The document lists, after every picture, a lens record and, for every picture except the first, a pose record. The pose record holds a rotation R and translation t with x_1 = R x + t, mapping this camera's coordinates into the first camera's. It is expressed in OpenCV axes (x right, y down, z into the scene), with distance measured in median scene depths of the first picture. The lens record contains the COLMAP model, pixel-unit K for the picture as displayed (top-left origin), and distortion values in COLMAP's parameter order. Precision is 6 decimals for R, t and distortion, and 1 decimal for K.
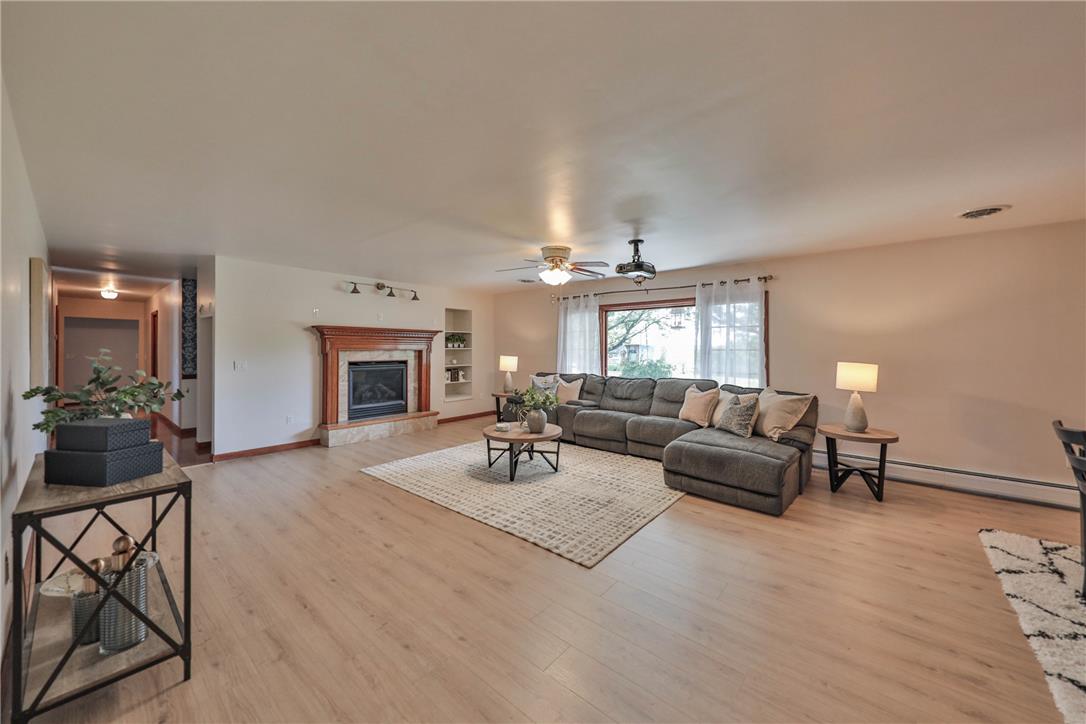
lens RADIAL K [[397.0, 0, 541.0], [0, 397.0, 348.2], [0, 0, 1]] dist [0.001063, -0.000988]
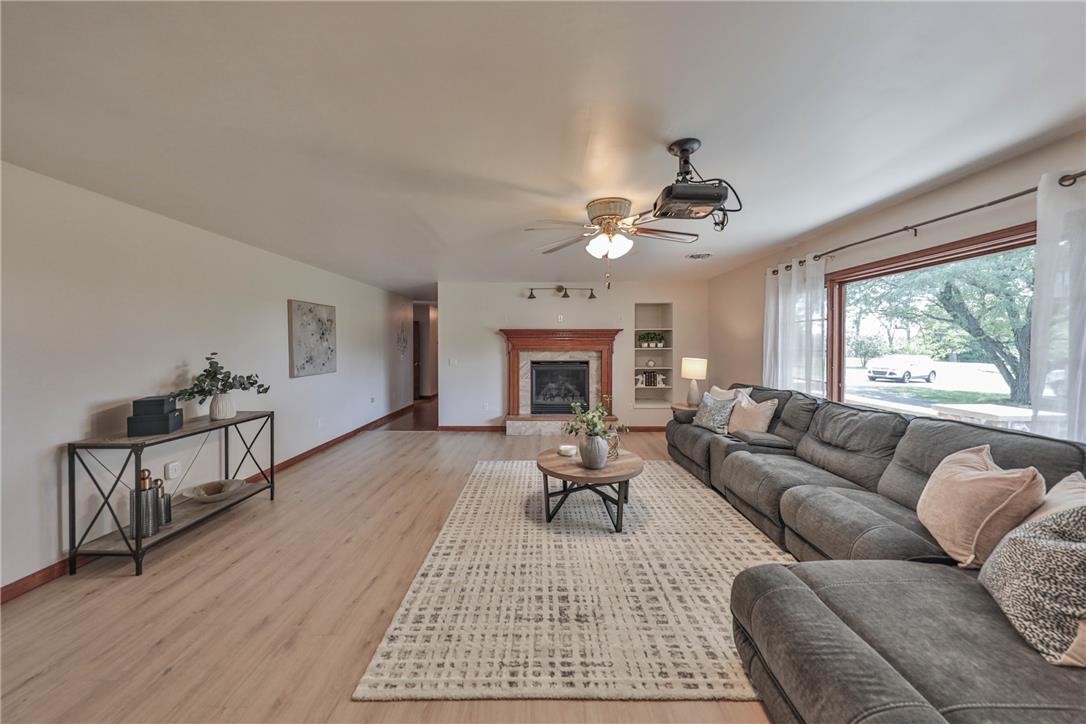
lens RADIAL K [[372.2, 0, 539.7], [0, 372.2, 355.7], [0, 0, 1]] dist [0.010081, -0.003002]
pose [[0.637690, 0.018203, -0.770078, 0.423170], [0.004002, 0.999629, 0.026943, -0.011306], [0.770283, -0.020263, 0.637381, 0.467328]]
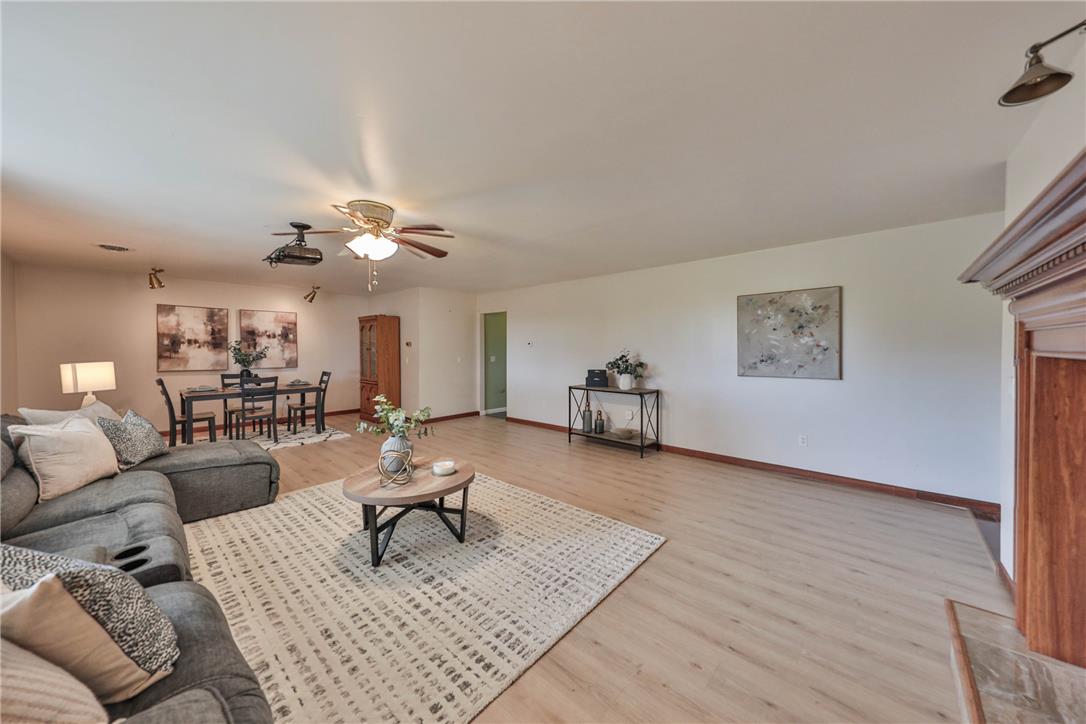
lens RADIAL K [[372.2, 0, 539.7], [0, 372.2, 348.7], [0, 0, 1]] dist [0.010081, -0.003002]
pose [[-0.999649, -0.002895, 0.026340, -0.258508], [-0.002793, 0.999988, 0.003909, -0.000945], [-0.026351, 0.003834, -0.999645, 1.553762]]
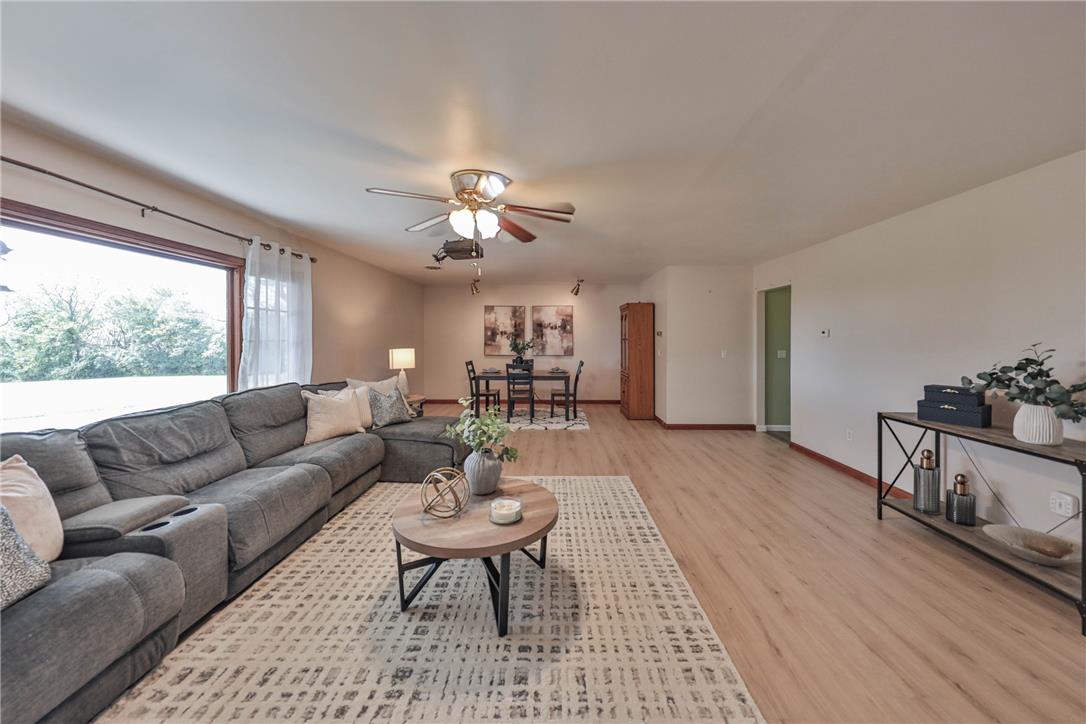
lens RADIAL K [[372.2, 0, 554.8], [0, 372.2, 332.5], [0, 0, 1]] dist [0.010081, -0.003002]
pose [[-0.649160, 0.004534, 0.760639, -0.450806], [-0.000506, 0.999979, -0.006392, -0.008614], [-0.760652, -0.004535, -0.649144, 1.197698]]
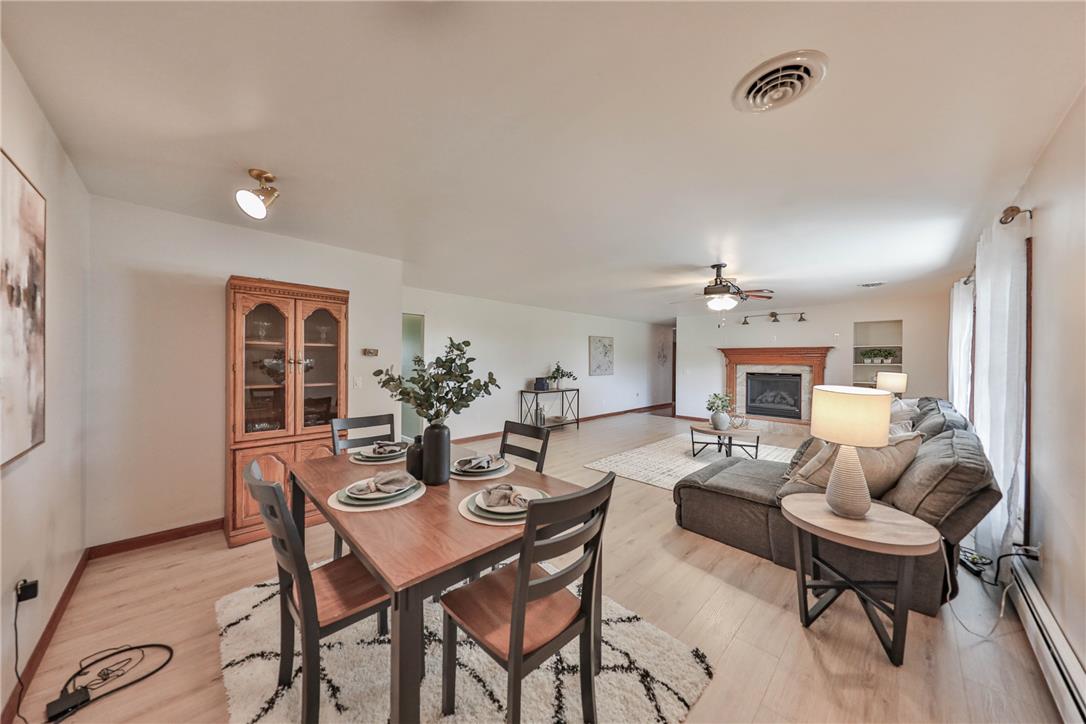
lens RADIAL K [[372.2, 0, 542.2], [0, 372.2, 357.5], [0, 0, 1]] dist [0.010081, -0.003002]
pose [[-0.090573, -0.013320, -0.995801, 1.147642], [-0.007894, 0.999889, -0.012657, 0.003116], [0.995859, 0.006714, -0.090668, 0.520587]]
